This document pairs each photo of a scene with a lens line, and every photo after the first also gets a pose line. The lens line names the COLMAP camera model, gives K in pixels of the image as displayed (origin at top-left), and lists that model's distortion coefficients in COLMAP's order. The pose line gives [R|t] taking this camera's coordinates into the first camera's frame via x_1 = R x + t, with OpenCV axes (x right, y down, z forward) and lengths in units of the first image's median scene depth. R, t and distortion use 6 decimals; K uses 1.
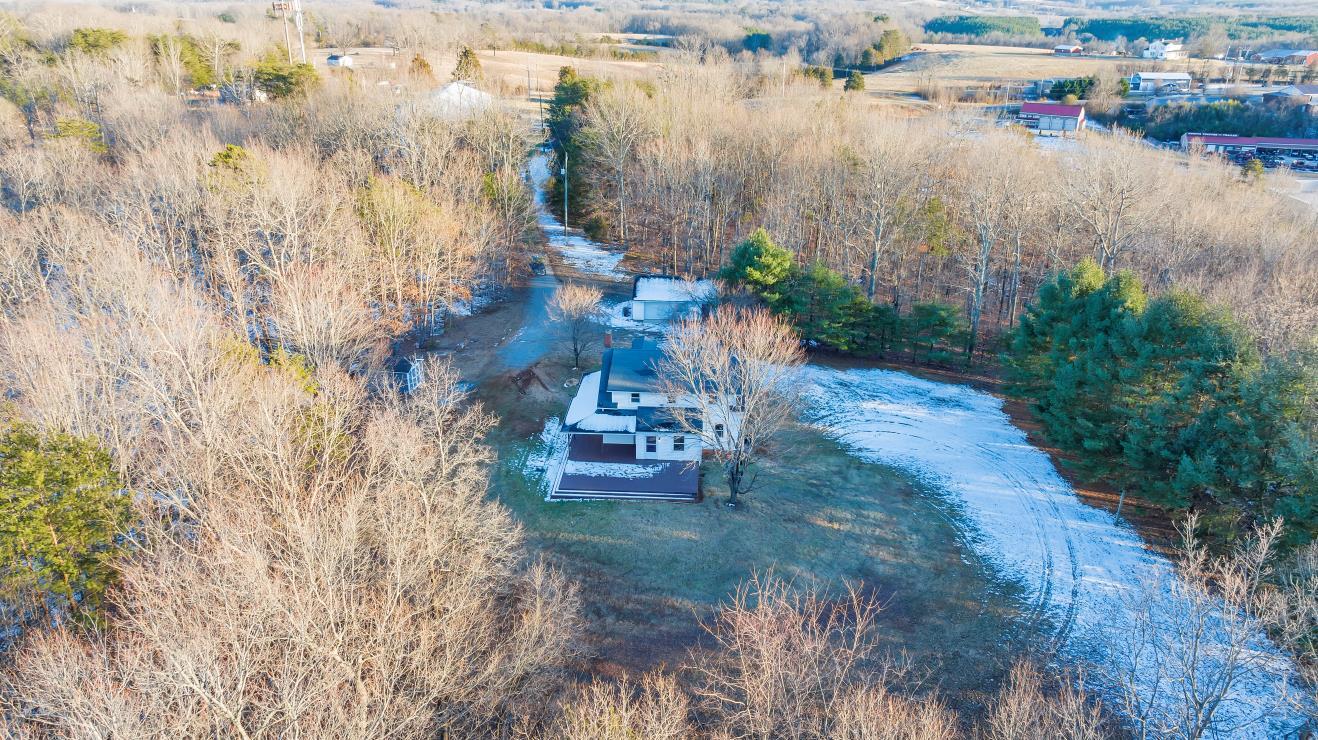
lens RADIAL K [[937.3, 0, 659.0], [0, 937.3, 370.0], [0, 0, 1]] dist [-0.047632, 0.051566]
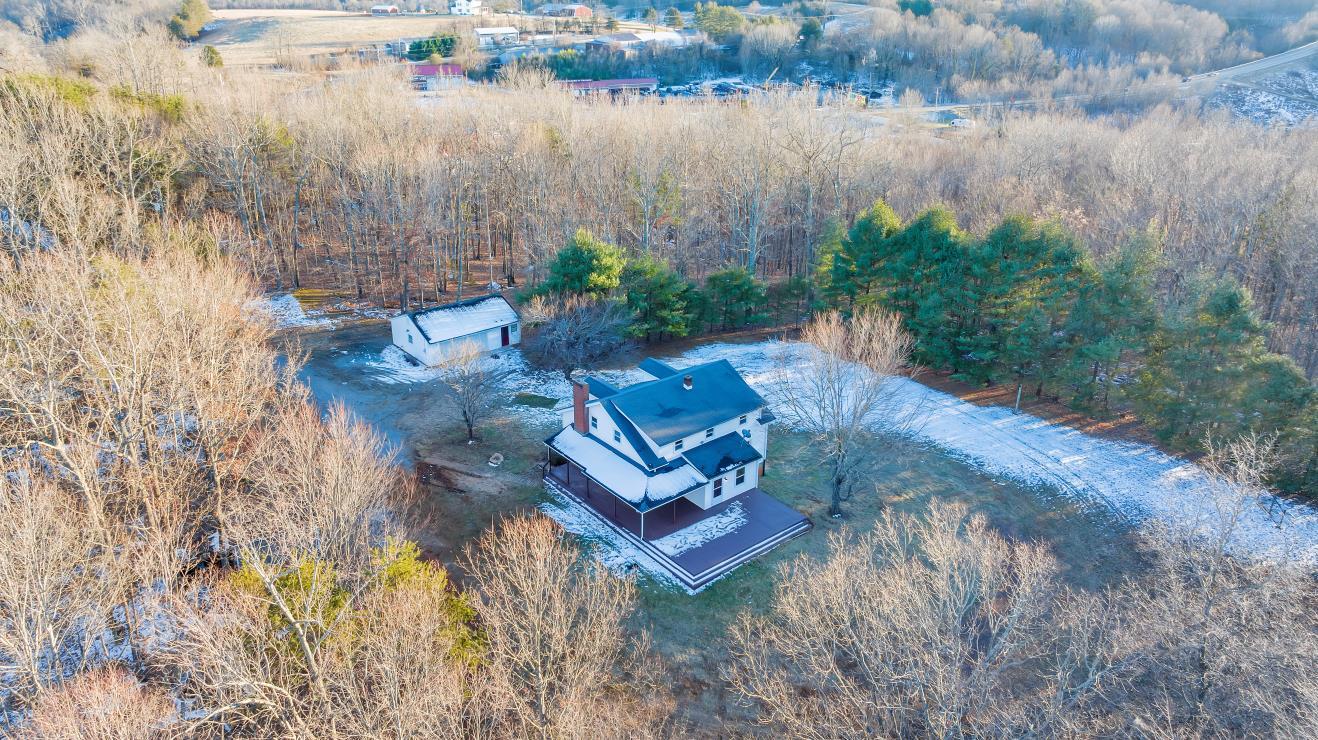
lens RADIAL K [[937.3, 0, 659.0], [0, 937.3, 370.0], [0, 0, 1]] dist [-0.047632, 0.051566]
pose [[0.729899, -0.272851, 0.626738, -0.444639], [0.248728, 0.960040, 0.128286, -0.119932], [-0.636697, 0.062251, 0.768598, 0.275217]]
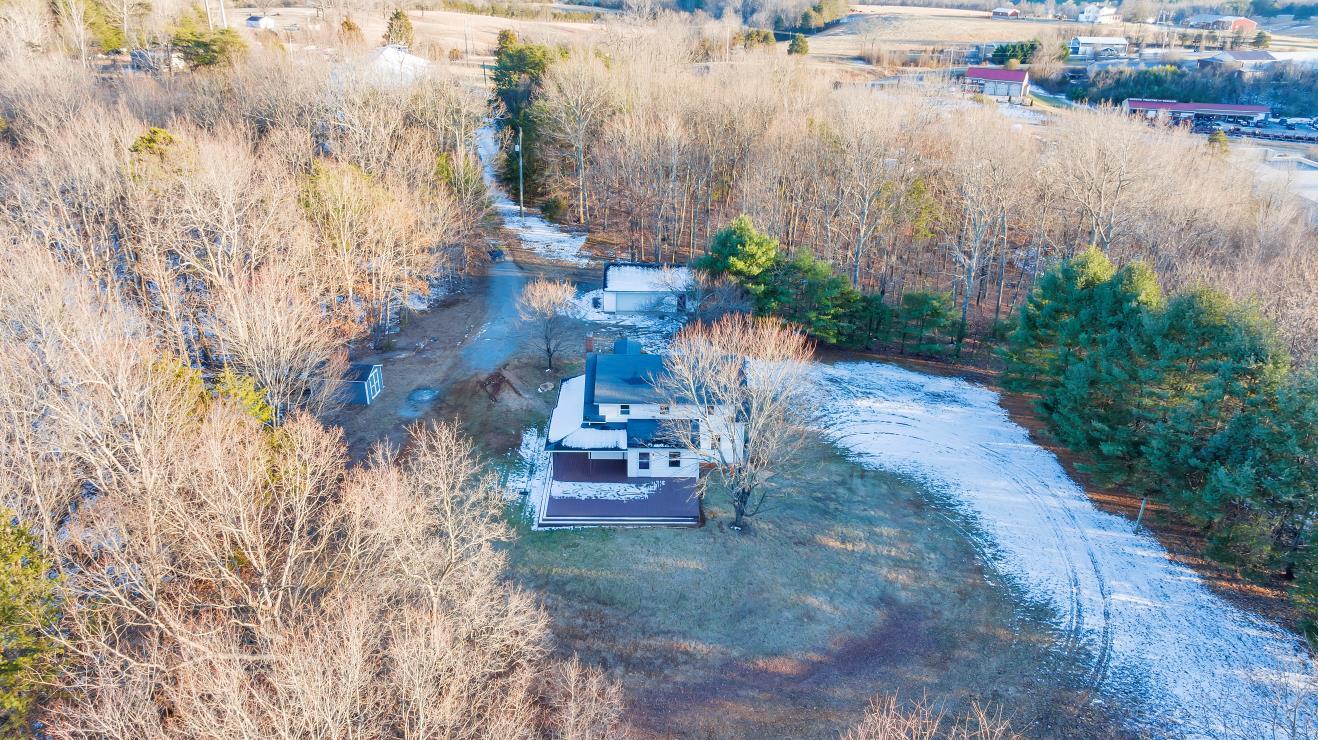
lens RADIAL K [[937.3, 0, 659.0], [0, 937.3, 370.0], [0, 0, 1]] dist [-0.047632, 0.051566]
pose [[0.997455, -0.020872, 0.068169, -0.042533], [0.018207, 0.999055, 0.039477, -0.035344], [-0.068929, -0.038136, 0.996892, 0.070582]]
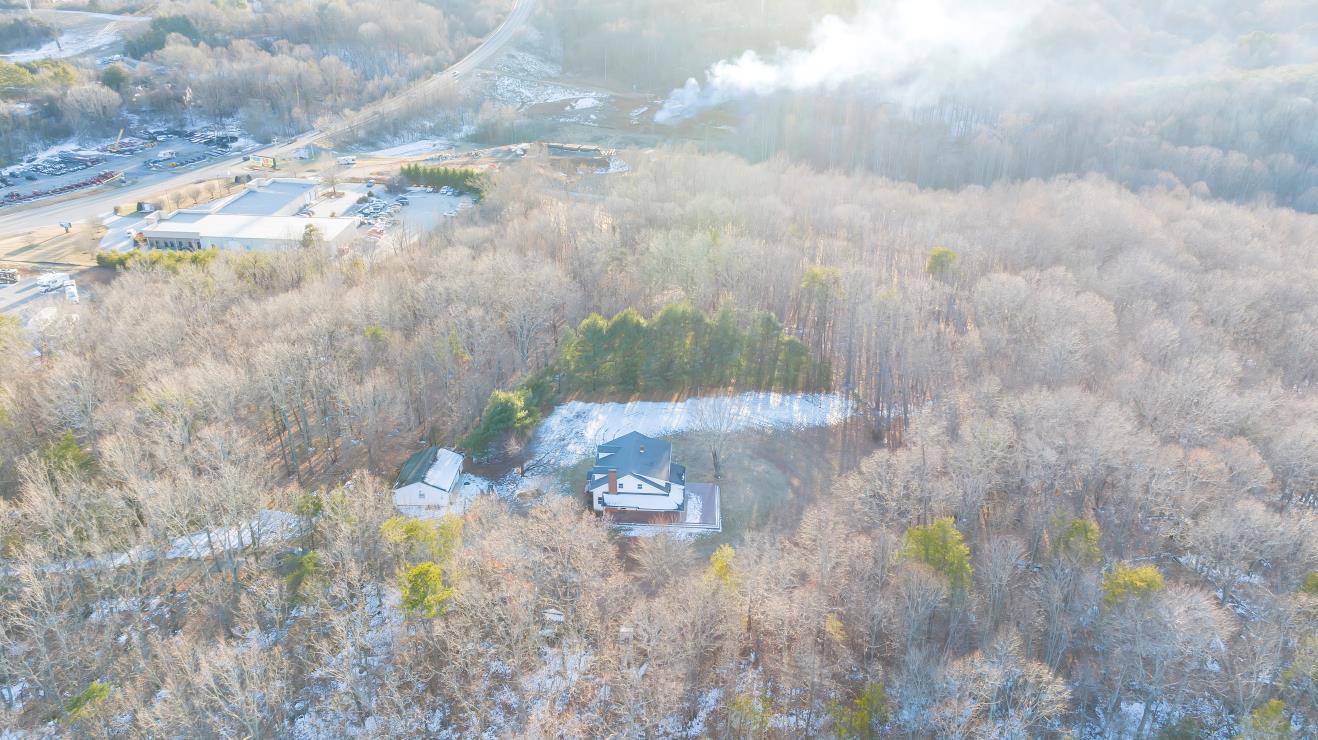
lens RADIAL K [[937.3, 0, 659.0], [0, 937.3, 370.0], [0, 0, 1]] dist [-0.047632, 0.051566]
pose [[-0.009741, -0.460826, 0.887437, -1.236016], [0.369272, 0.823089, 0.431465, -0.746383], [-0.929270, 0.331909, 0.162152, 0.513452]]
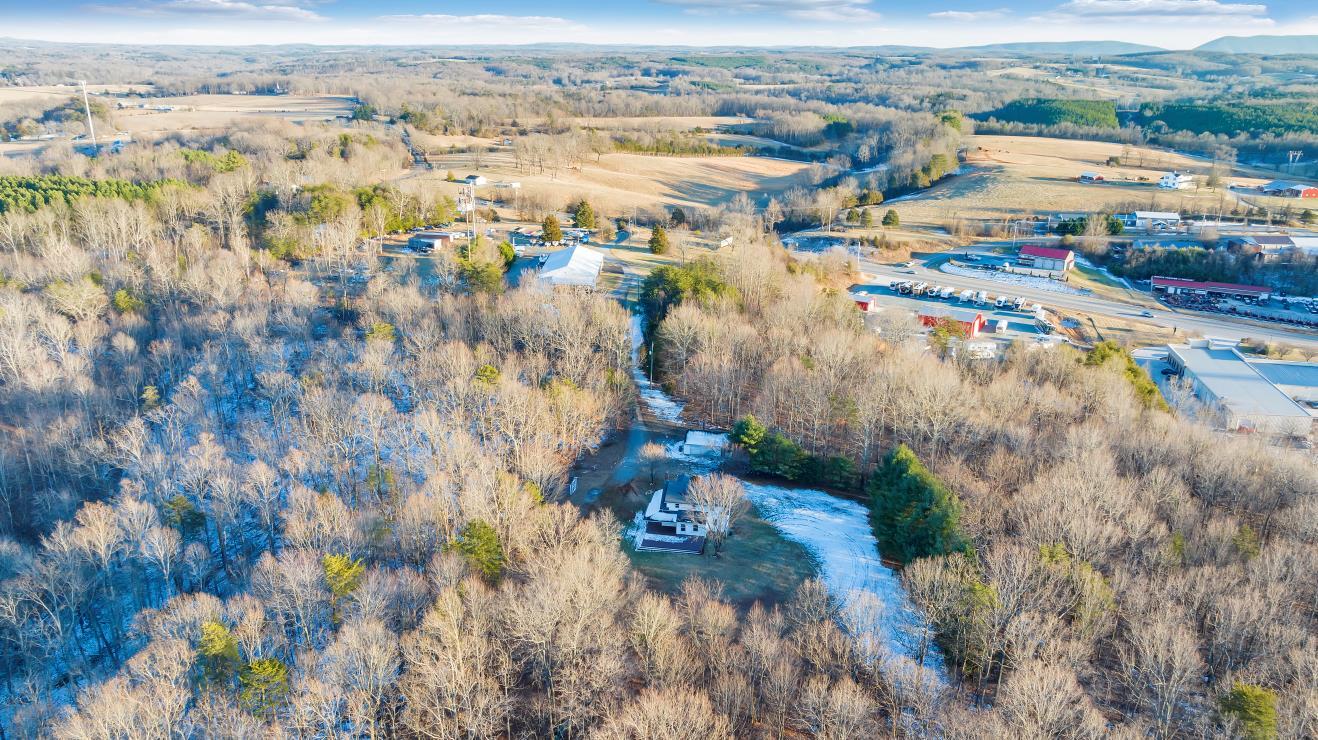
lens RADIAL K [[937.3, 0, 659.0], [0, 937.3, 370.0], [0, 0, 1]] dist [-0.047632, 0.051566]
pose [[0.995229, 0.036028, -0.090676, 0.095770], [-0.040581, 0.997980, -0.048877, -0.143152], [0.088732, 0.052323, 0.994680, -0.965075]]
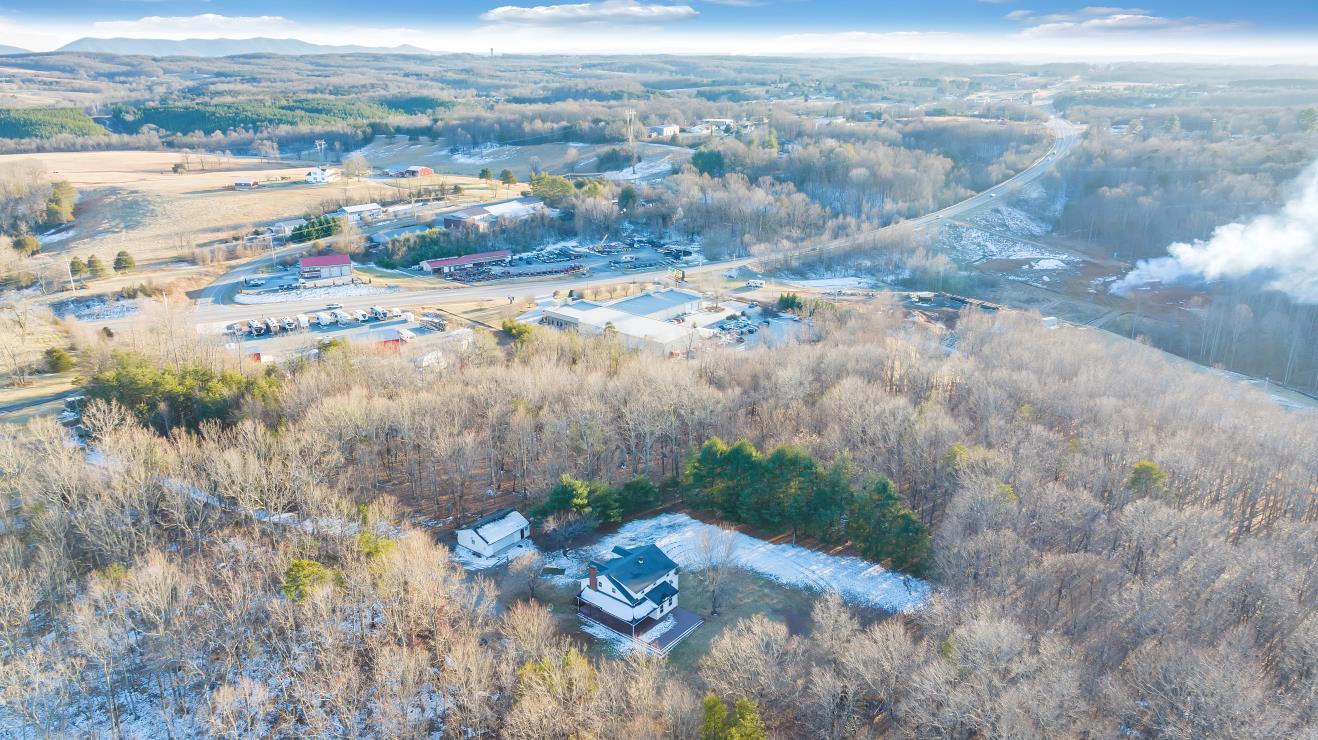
lens RADIAL K [[934.7, 0, 659.0], [0, 934.7, 370.0], [0, 0, 1]] dist [-0.026073, 0.001996]
pose [[0.574749, -0.268668, 0.772969, -1.071714], [0.309437, 0.945789, 0.098652, -0.453746], [-0.757570, 0.182485, 0.626727, -0.232156]]
